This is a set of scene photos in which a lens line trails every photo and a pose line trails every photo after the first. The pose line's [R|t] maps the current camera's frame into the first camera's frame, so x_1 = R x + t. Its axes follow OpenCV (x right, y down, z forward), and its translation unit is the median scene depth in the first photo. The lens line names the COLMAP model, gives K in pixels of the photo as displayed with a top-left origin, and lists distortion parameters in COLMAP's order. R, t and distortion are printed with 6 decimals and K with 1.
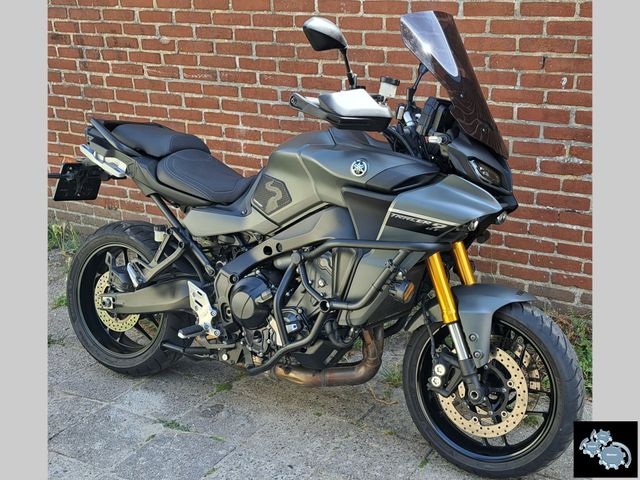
lens RADIAL K [[813.4, 0, 352.6], [0, 813.4, 242.9], [0, 0, 1]] dist [0.093808, -0.086625]
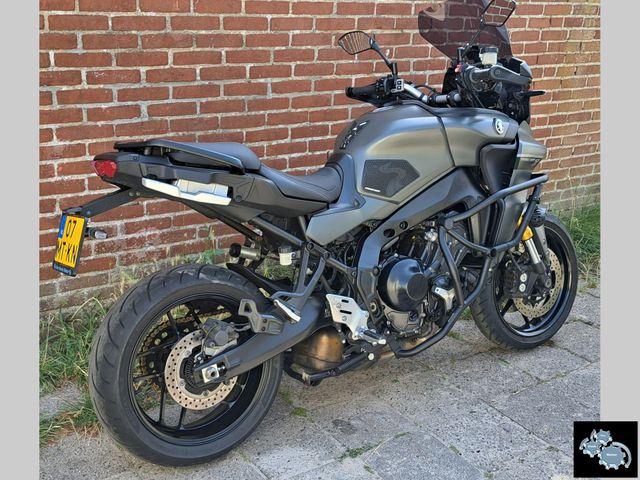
lens RADIAL K [[810.4, 0, 331.9], [0, 810.4, 237.7], [0, 0, 1]] dist [0.071480, -0.060108]
pose [[0.428131, -0.252772, 0.867646, -0.863651], [0.247557, 0.956166, 0.156406, -0.136736], [-0.869148, 0.147830, 0.471940, 0.514745]]
